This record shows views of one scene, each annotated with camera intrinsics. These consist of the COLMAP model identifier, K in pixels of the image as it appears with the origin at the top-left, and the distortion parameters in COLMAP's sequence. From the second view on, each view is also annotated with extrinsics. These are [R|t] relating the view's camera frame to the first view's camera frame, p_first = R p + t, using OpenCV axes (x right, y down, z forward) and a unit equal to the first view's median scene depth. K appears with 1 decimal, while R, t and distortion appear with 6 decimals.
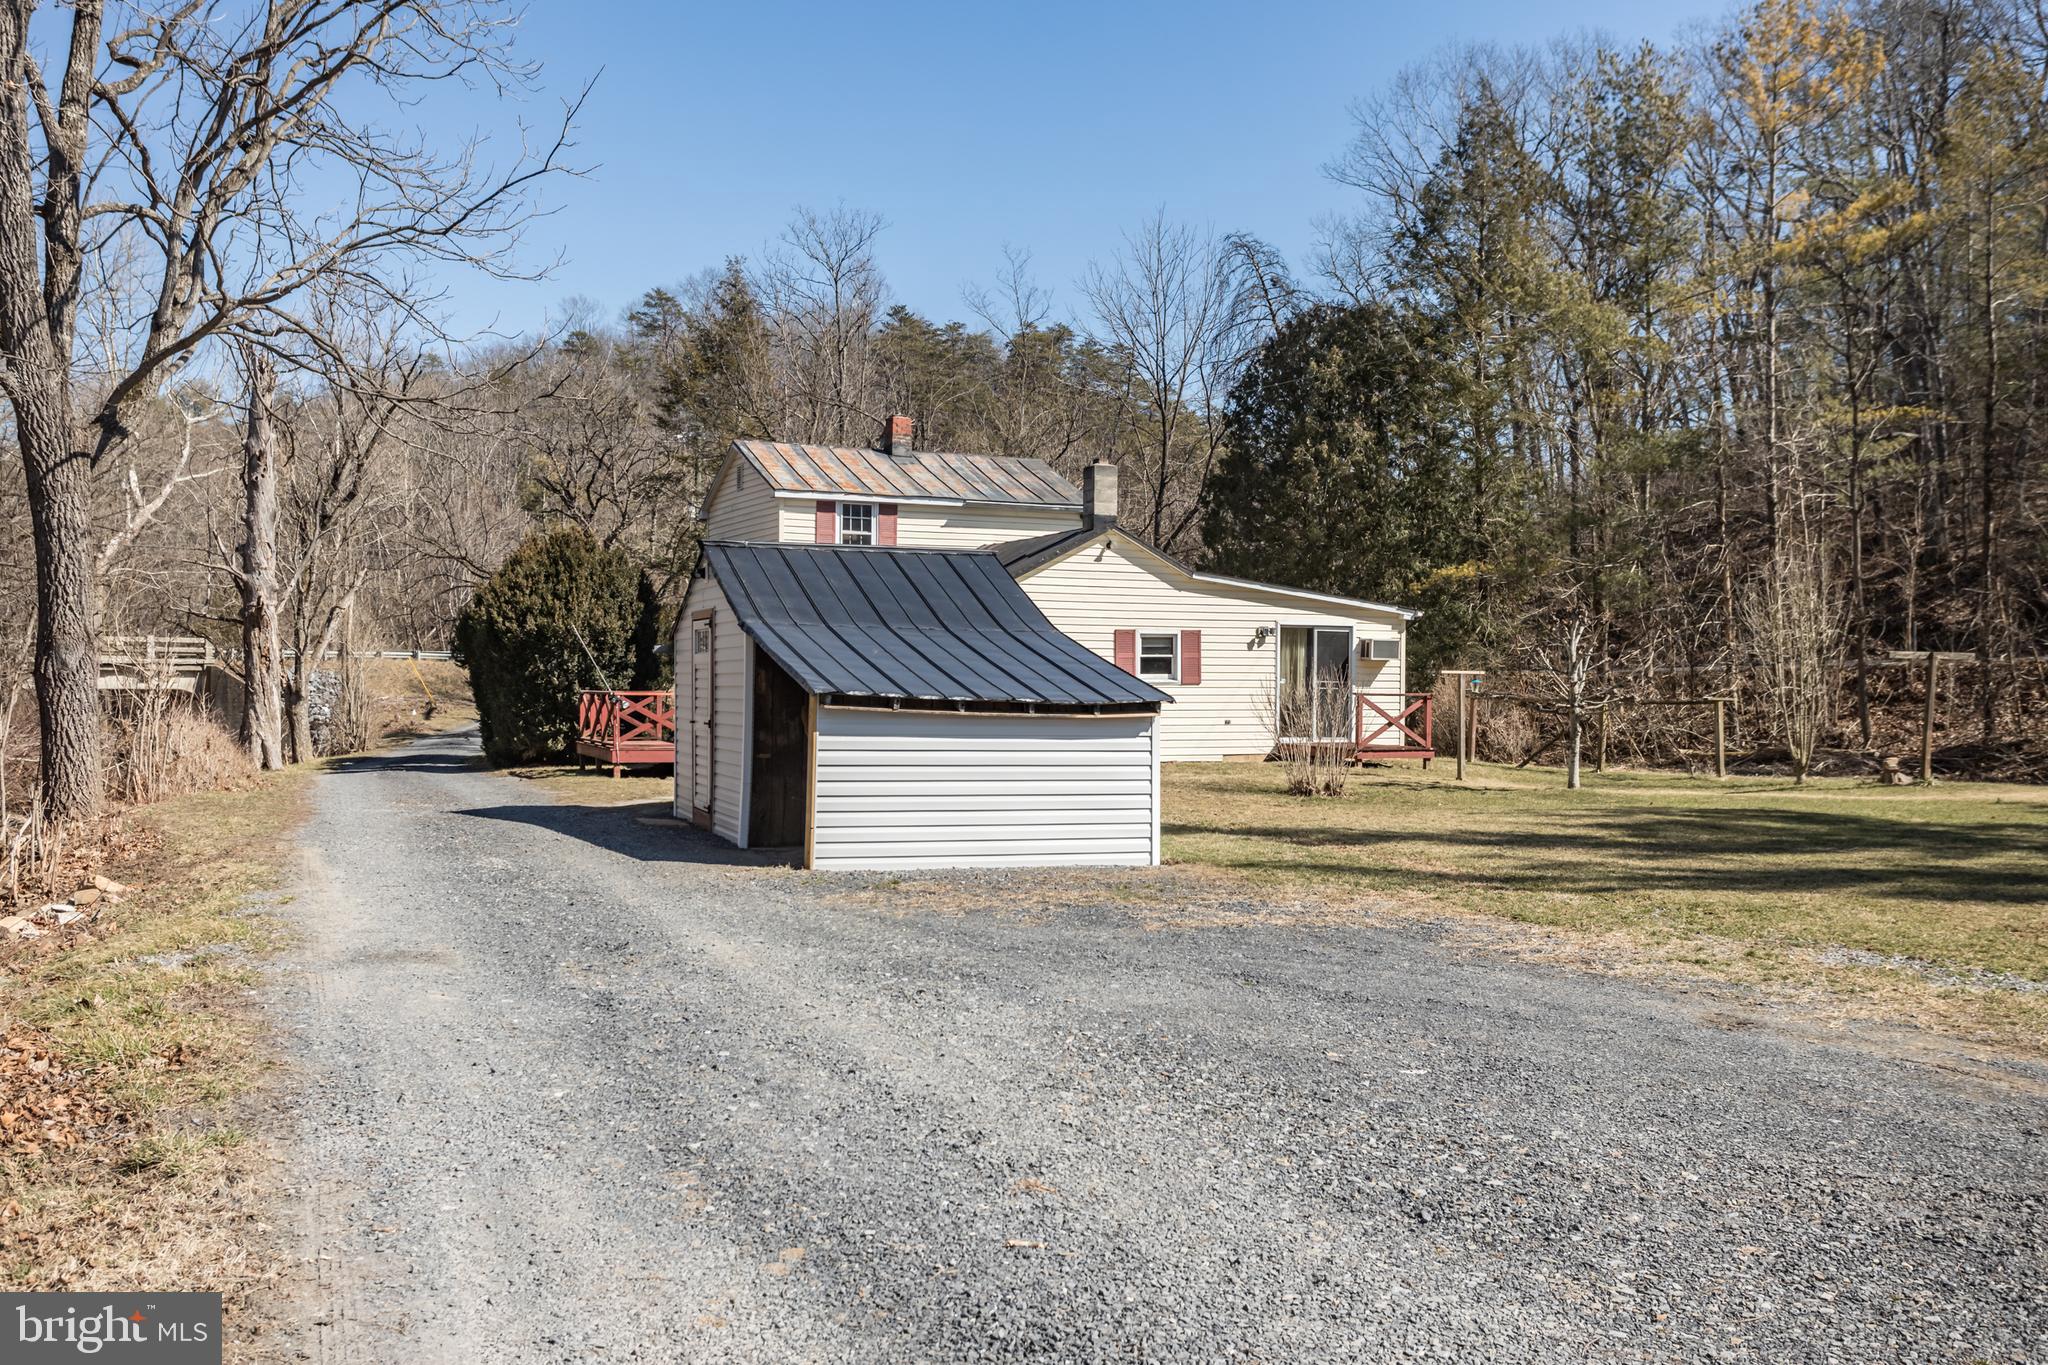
lens RADIAL K [[1705.9, 0, 1030.7], [0, 1705.9, 712.1], [0, 0, 1]] dist [0.004324, 0.001520]
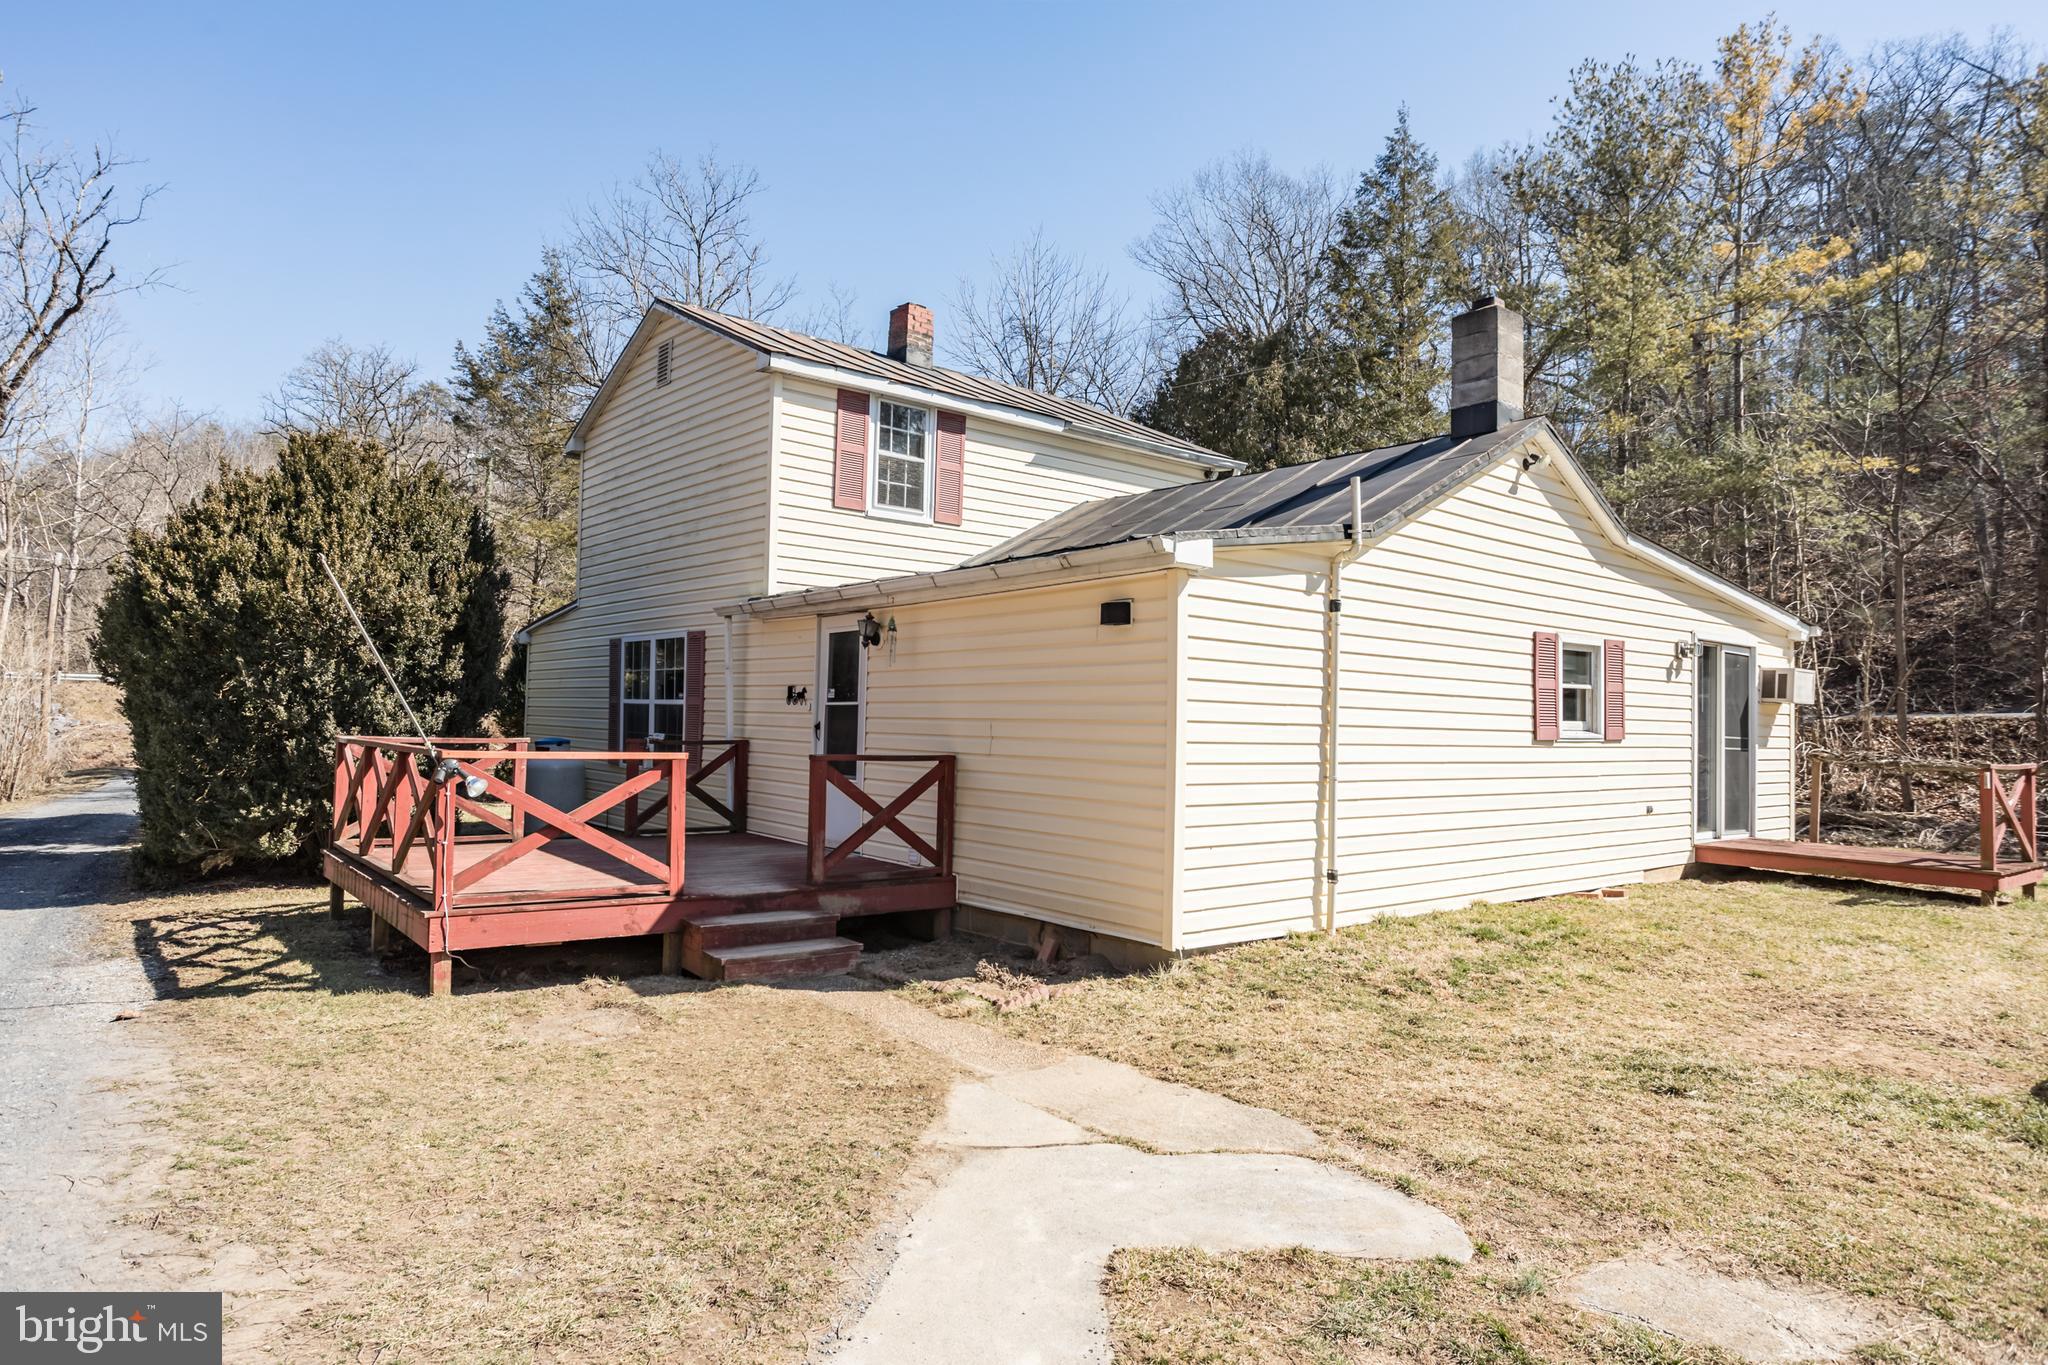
lens RADIAL K [[1247.4, 0, 1061.5], [0, 1247.4, 674.5], [0, 0, 1]] dist [-0.049740, 0.050125]
pose [[0.964066, 0.026023, 0.264387, -0.156820], [-0.011711, 0.998386, -0.055568, -0.012168], [-0.265406, 0.050475, 0.962815, 0.598598]]
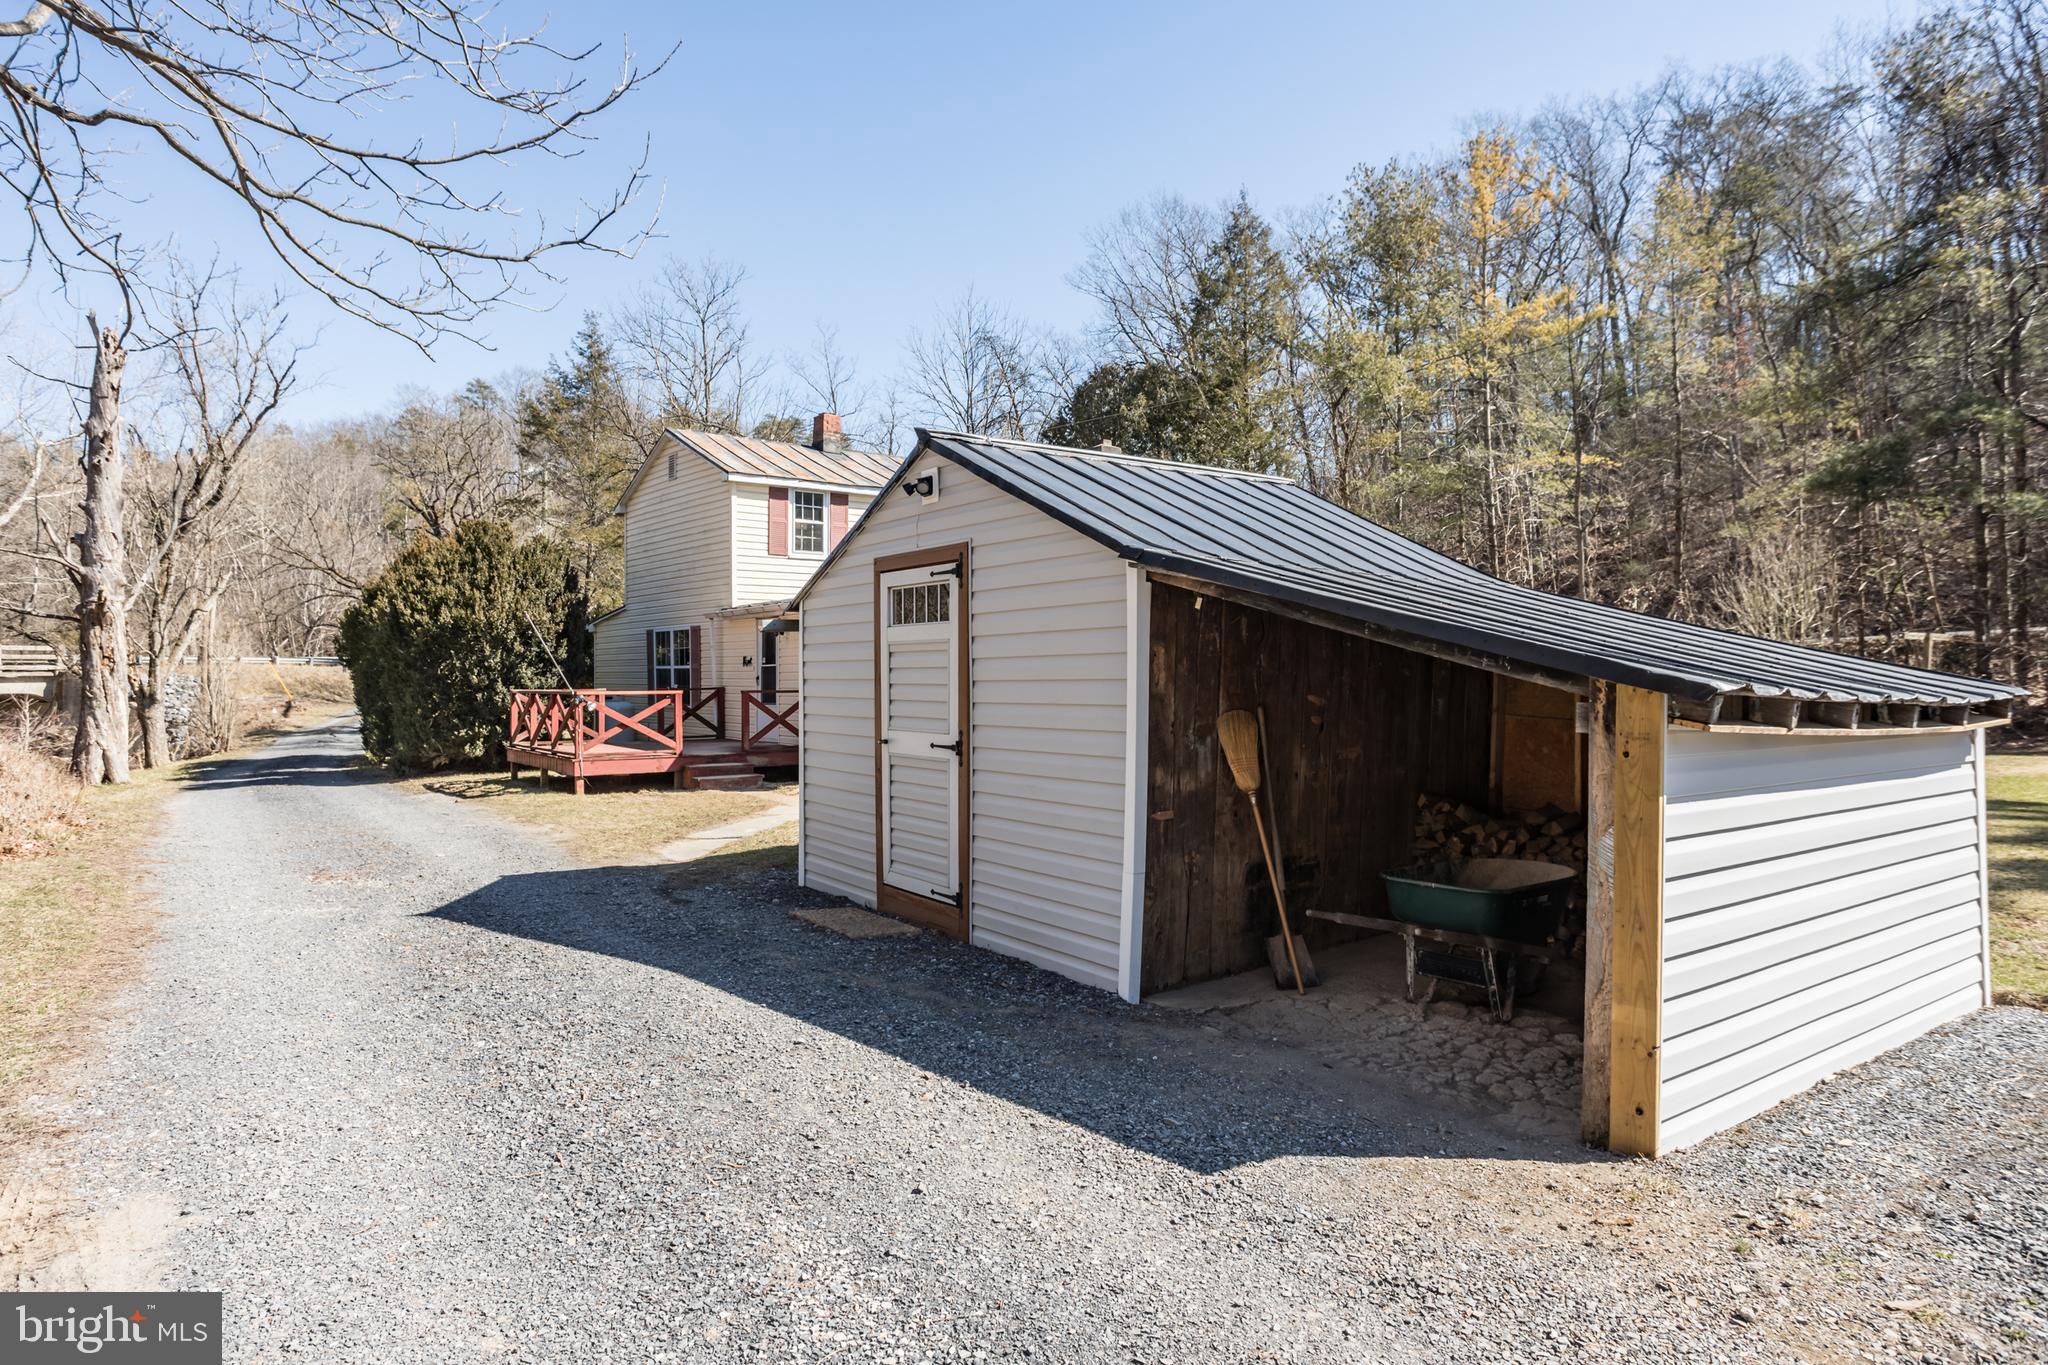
lens RADIAL K [[1185.8, 0, 1058.9], [0, 1185.8, 650.1], [0, 0, 1]] dist [-0.053078, 0.041595]
pose [[0.968351, -0.008316, 0.249454, -0.132282], [0.018053, 0.999161, -0.036771, -0.005386], [-0.248939, 0.040110, 0.967688, 0.319716]]
